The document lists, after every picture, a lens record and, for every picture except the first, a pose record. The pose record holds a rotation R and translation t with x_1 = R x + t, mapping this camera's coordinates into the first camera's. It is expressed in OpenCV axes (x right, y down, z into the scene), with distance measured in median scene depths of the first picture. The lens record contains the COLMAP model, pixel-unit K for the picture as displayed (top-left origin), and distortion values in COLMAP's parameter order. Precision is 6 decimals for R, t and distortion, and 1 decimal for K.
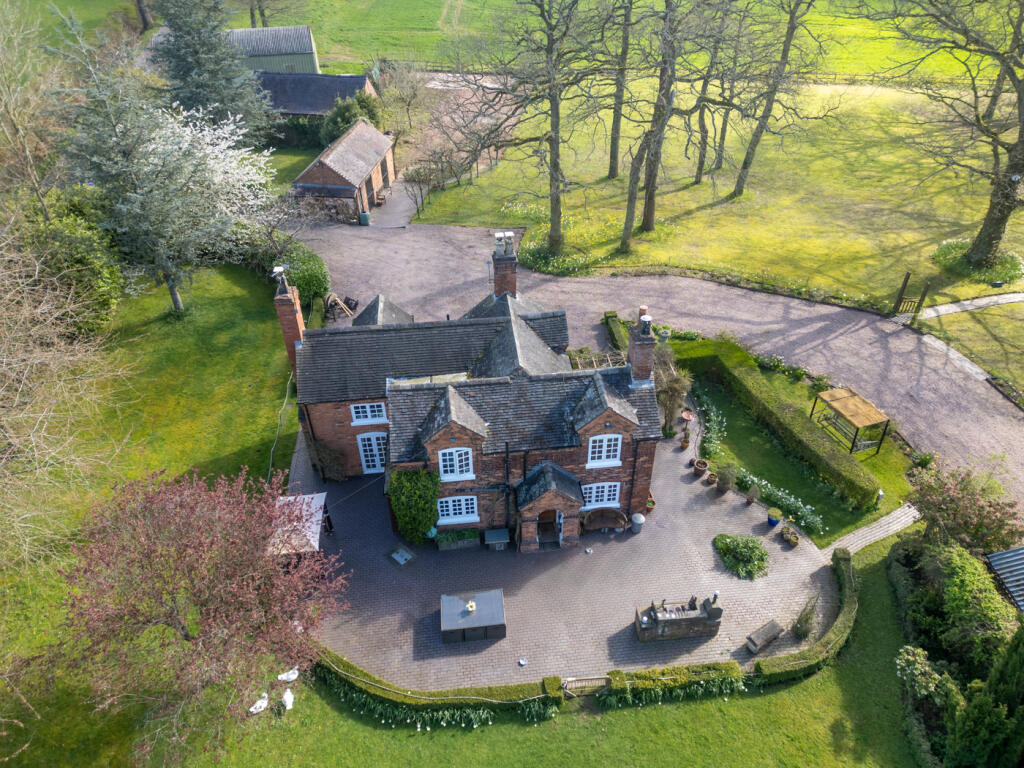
lens RADIAL K [[705.7, 0, 512.2], [0, 705.7, 386.6], [0, 0, 1]] dist [0.110931, -0.121406]
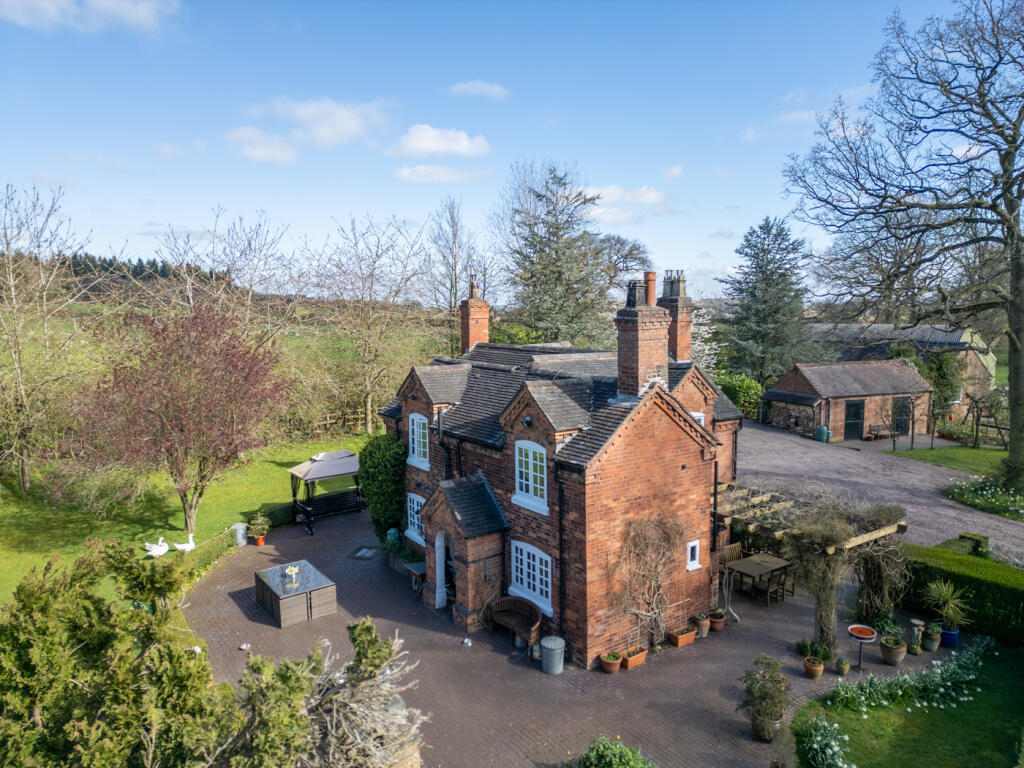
lens RADIAL K [[705.7, 0, 512.2], [0, 705.7, 386.6], [0, 0, 1]] dist [0.110931, -0.121406]
pose [[0.488775, 0.111228, -0.865290, 0.635483], [-0.539511, 0.817976, -0.199606, 0.154296], [0.685585, 0.564396, 0.459815, 0.626486]]
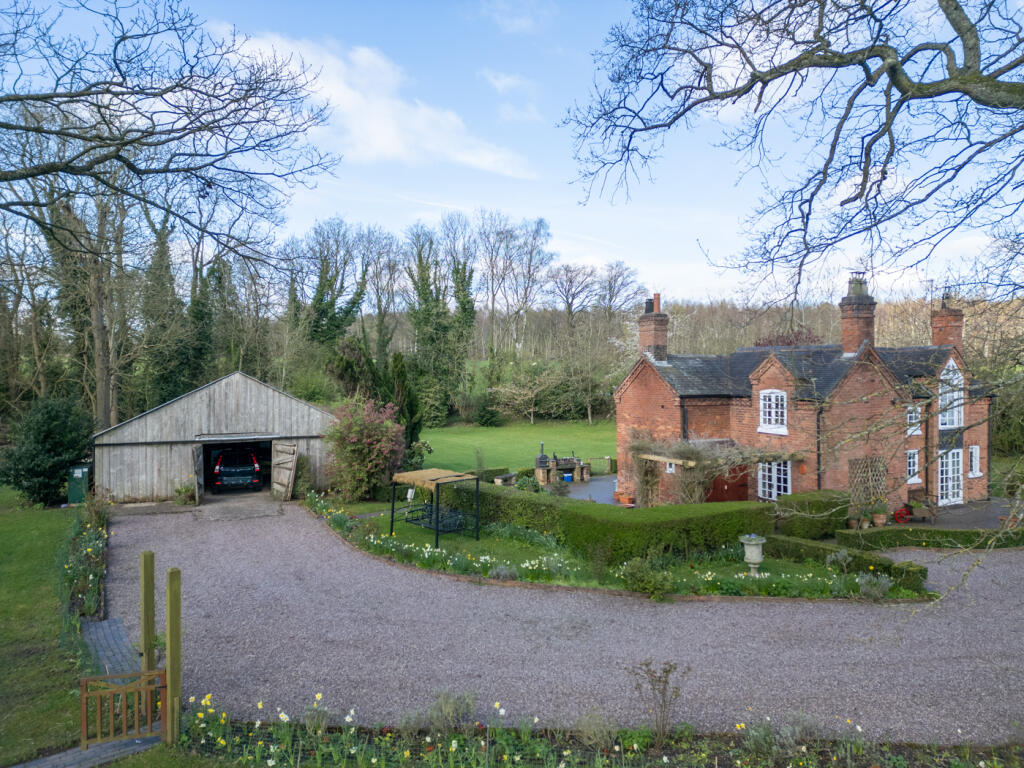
lens RADIAL K [[705.7, 0, 512.2], [0, 705.7, 386.6], [0, 0, 1]] dist [0.110931, -0.121406]
pose [[-0.931631, 0.020208, -0.362842, 0.758270], [-0.213743, 0.777016, 0.592082, -0.575764], [0.293899, 0.629157, -0.719573, 1.707177]]
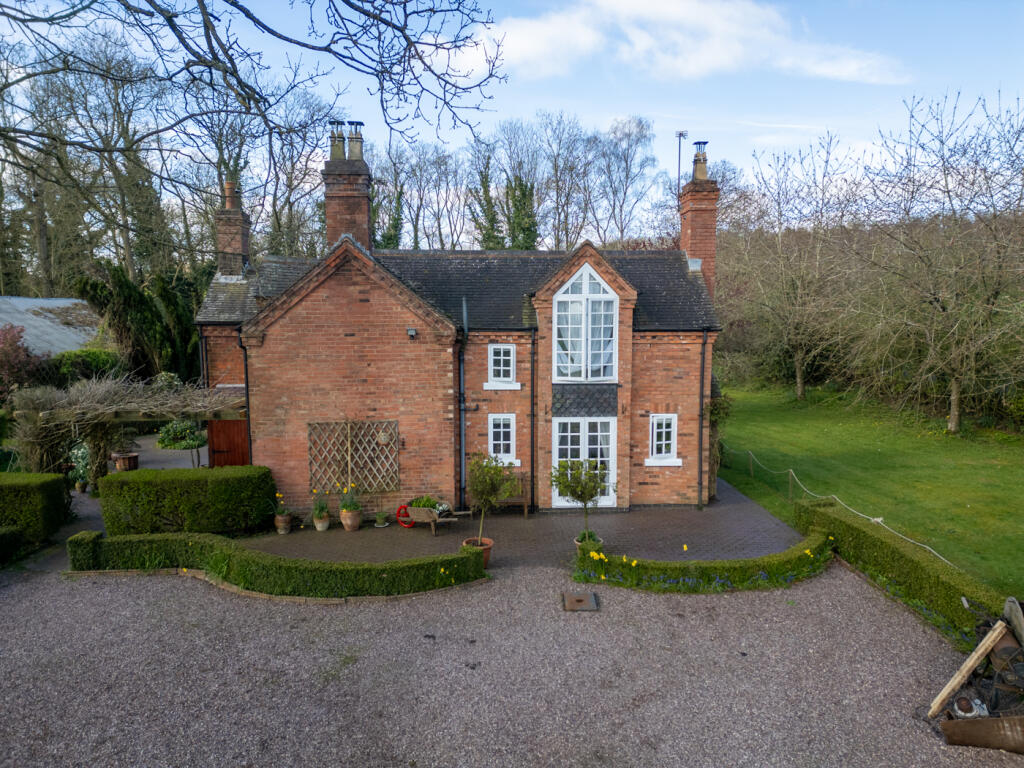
lens RADIAL K [[705.7, 0, 512.2], [0, 705.7, 386.6], [0, 0, 1]] dist [0.110931, -0.121406]
pose [[-0.998635, 0.007266, 0.051718, -0.173432], [0.041298, 0.716032, 0.696845, -0.476646], [-0.031968, 0.698030, -0.715355, 1.626808]]
